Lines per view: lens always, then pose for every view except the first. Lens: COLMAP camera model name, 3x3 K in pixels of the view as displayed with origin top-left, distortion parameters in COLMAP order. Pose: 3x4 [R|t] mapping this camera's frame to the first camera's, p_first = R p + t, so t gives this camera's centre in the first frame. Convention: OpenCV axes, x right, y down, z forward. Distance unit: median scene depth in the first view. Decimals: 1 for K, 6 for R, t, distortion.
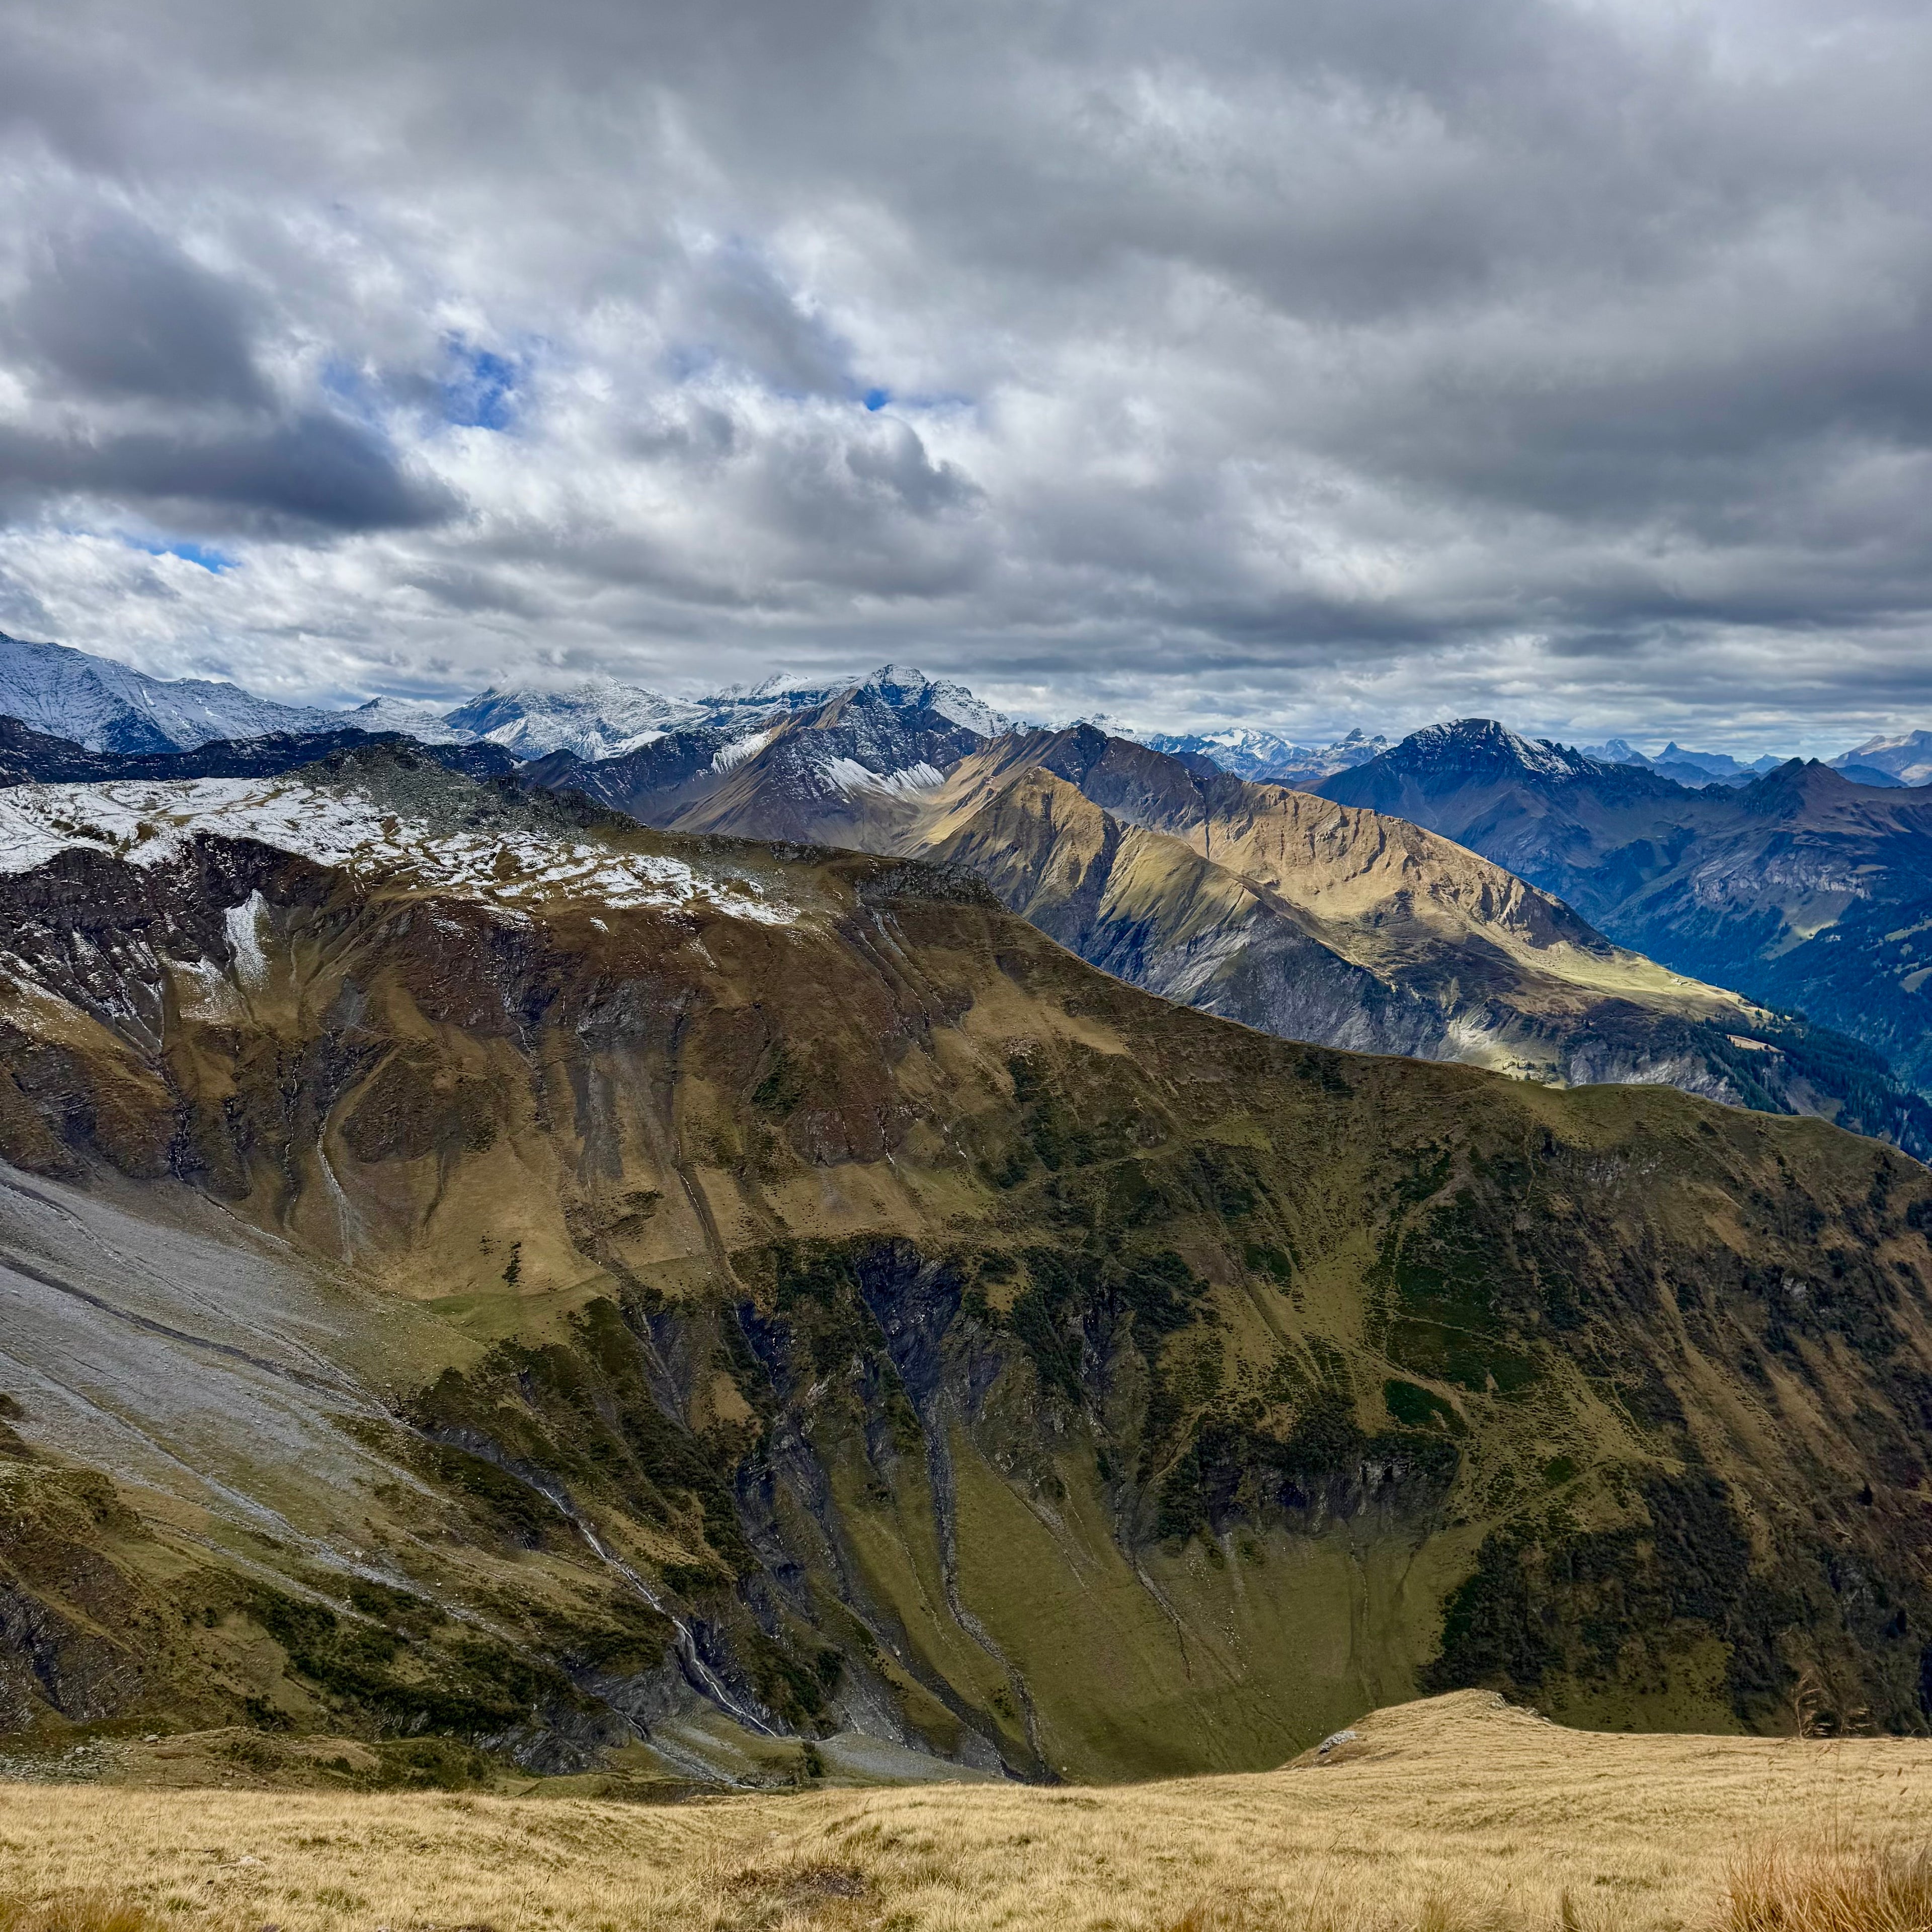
lens RADIAL K [[1792.0, 0, 958.7], [0, 1792.0, 960.1], [0, 0, 1]] dist [0.187945, -0.425160]
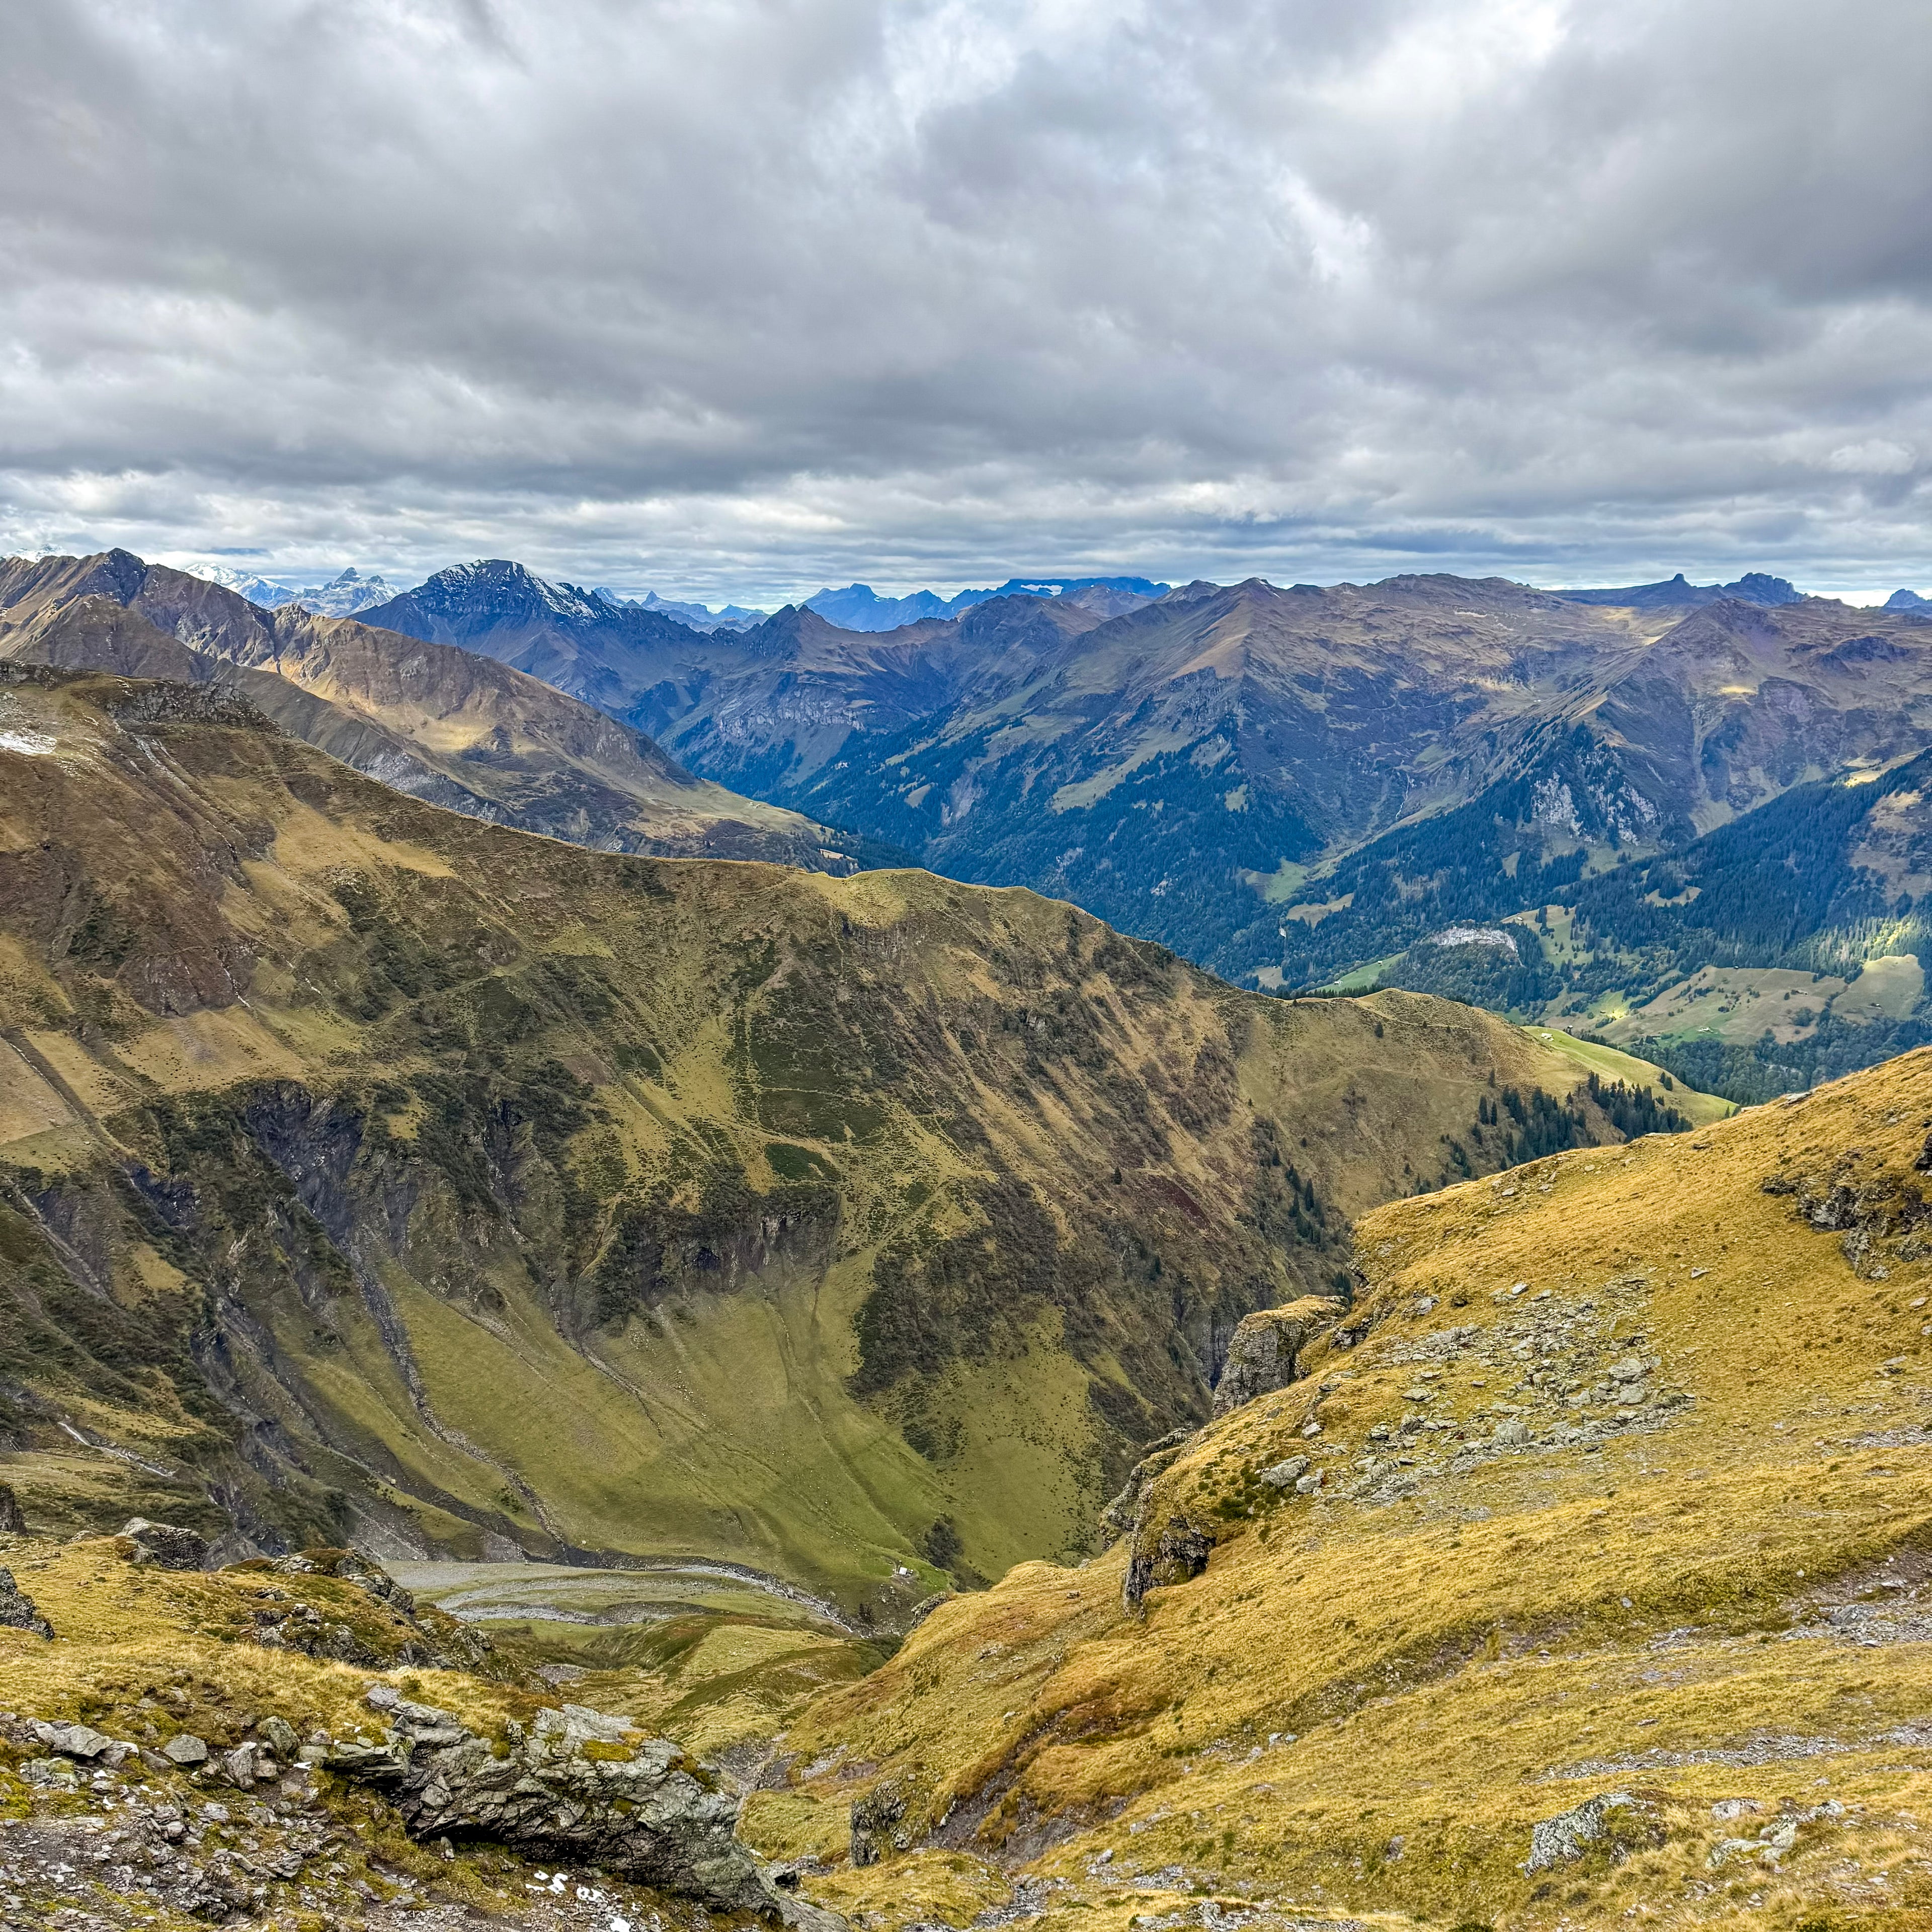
lens RADIAL K [[1792.0, 0, 958.7], [0, 1792.0, 960.1], [0, 0, 1]] dist [0.187945, -0.425160]
pose [[0.847623, -0.097578, 0.521550, -0.217275], [0.055432, 0.993851, 0.095853, 0.020845], [-0.527696, -0.052336, 0.847820, 0.020376]]
